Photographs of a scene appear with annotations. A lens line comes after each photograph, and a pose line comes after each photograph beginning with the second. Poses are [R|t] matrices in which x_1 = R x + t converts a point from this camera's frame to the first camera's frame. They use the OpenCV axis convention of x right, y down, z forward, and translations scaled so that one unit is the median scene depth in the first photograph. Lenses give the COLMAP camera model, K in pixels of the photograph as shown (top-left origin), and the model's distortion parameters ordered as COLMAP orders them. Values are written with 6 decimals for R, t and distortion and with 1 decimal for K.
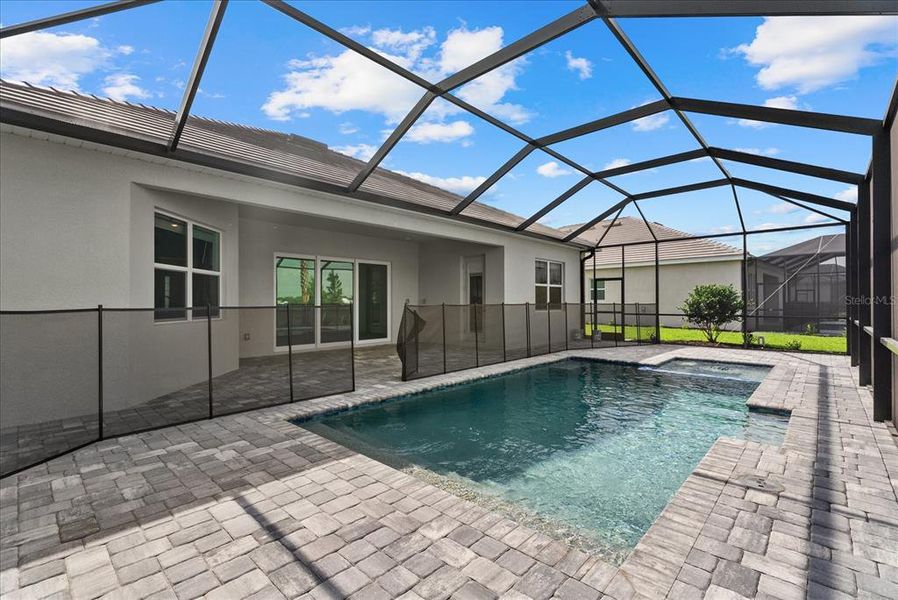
lens RADIAL K [[409.3, 0, 450.7], [0, 409.3, 294.3], [0, 0, 1]] dist [0.005028, 0.000027]
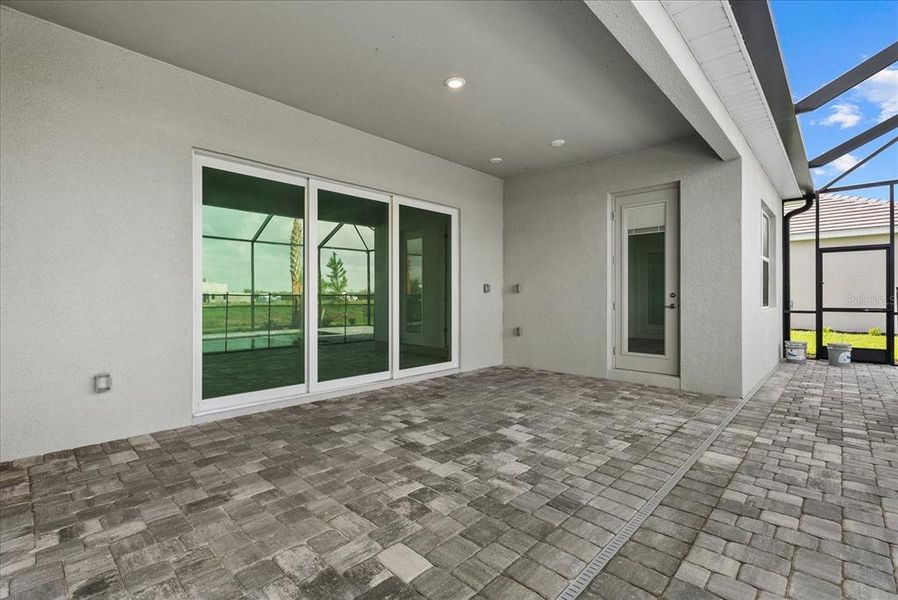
lens RADIAL K [[409.3, 0, 446.9], [0, 409.3, 295.5], [0, 0, 1]] dist [0.005028, 0.000027]
pose [[0.999982, 0.000060, -0.006024, -0.147667], [0.000010, 0.999931, 0.011705, 0.018691], [0.006024, -0.011705, 0.999913, 0.472335]]
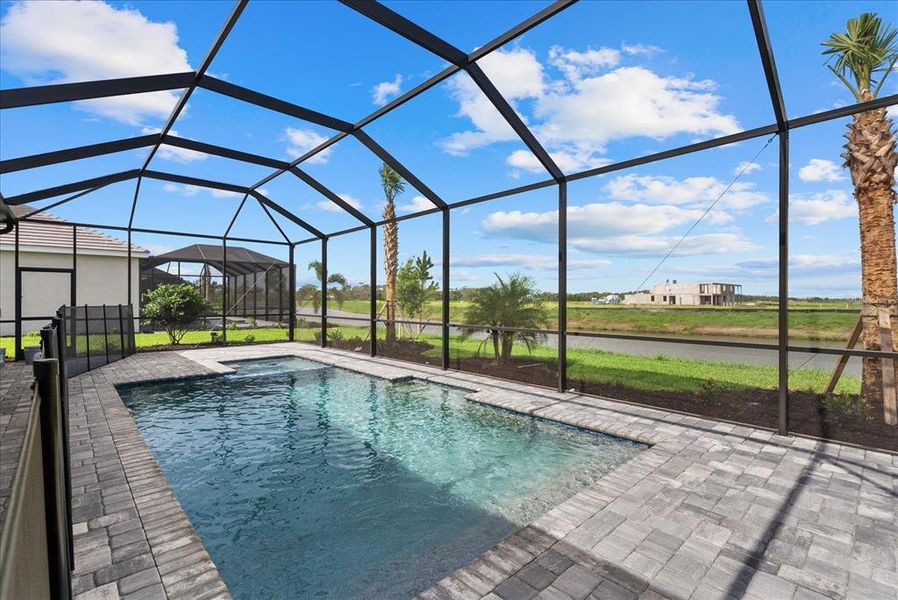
lens RADIAL K [[409.3, 0, 440.9], [0, 409.3, 301.4], [0, 0, 1]] dist [0.005028, 0.000027]
pose [[0.067855, -0.005317, 0.997681, -0.262293], [-0.019462, 0.999788, 0.006651, -0.002060], [-0.997505, -0.019868, 0.067737, 0.307272]]
